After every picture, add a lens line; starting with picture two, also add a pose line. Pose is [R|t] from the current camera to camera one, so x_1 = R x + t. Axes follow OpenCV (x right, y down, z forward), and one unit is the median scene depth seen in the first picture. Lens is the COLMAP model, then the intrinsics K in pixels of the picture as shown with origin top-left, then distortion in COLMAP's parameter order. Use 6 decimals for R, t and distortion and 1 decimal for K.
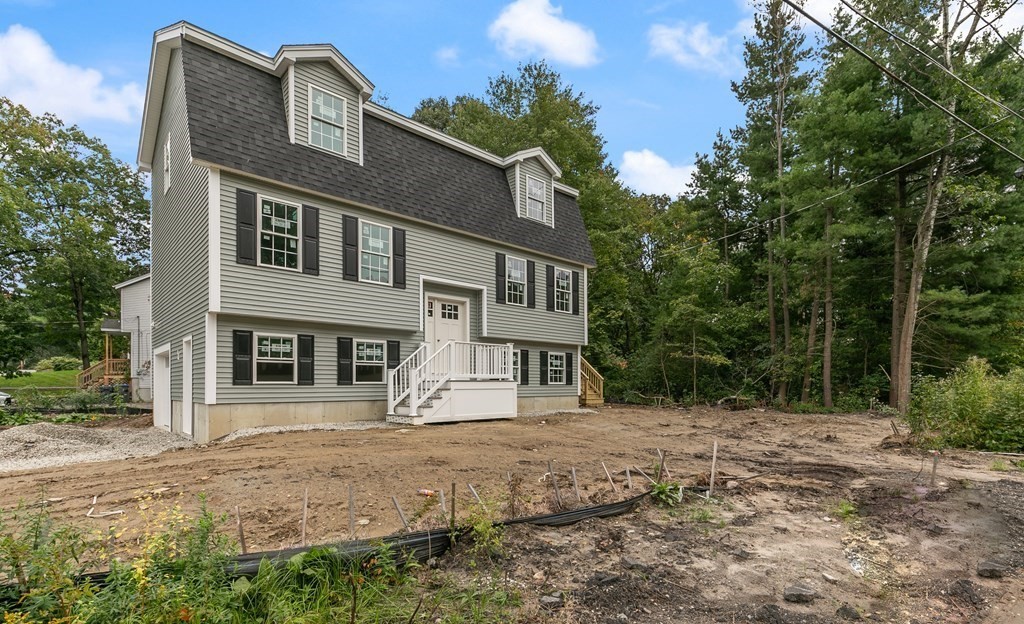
lens RADIAL K [[461.3, 0, 492.8], [0, 461.3, 395.1], [0, 0, 1]] dist [0.000985, -0.000768]
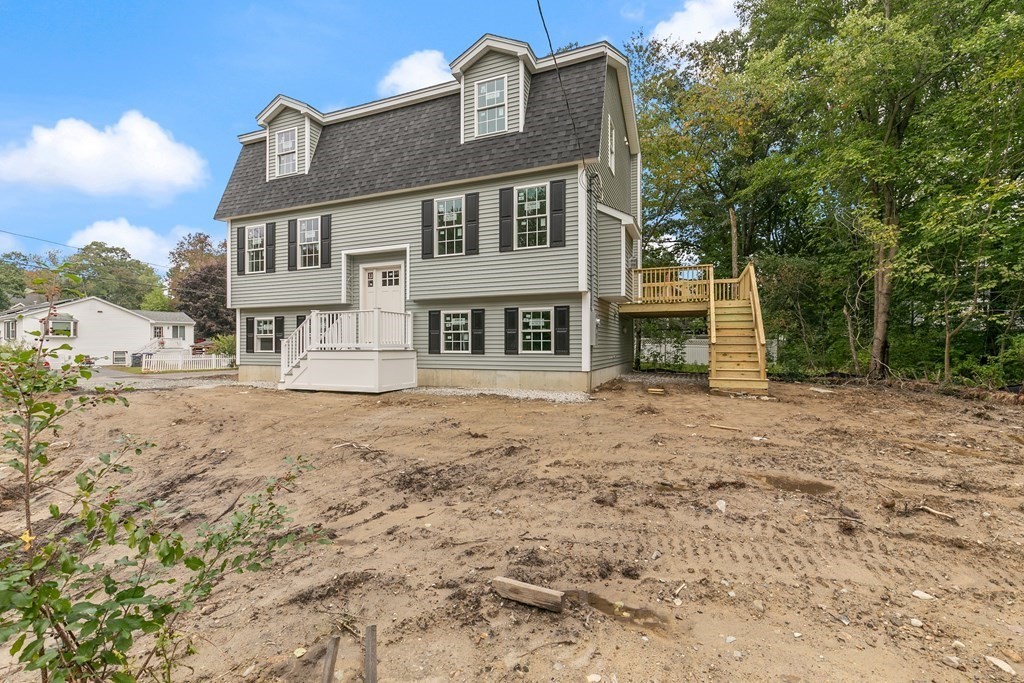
lens RADIAL K [[464.7, 0, 488.5], [0, 464.7, 361.7], [0, 0, 1]] dist [0.005032, -0.000236]
pose [[0.440906, 0.018520, -0.897362, 0.920534], [-0.023754, 0.999678, 0.008960, -0.019885], [0.897239, 0.017365, 0.441204, 0.791418]]
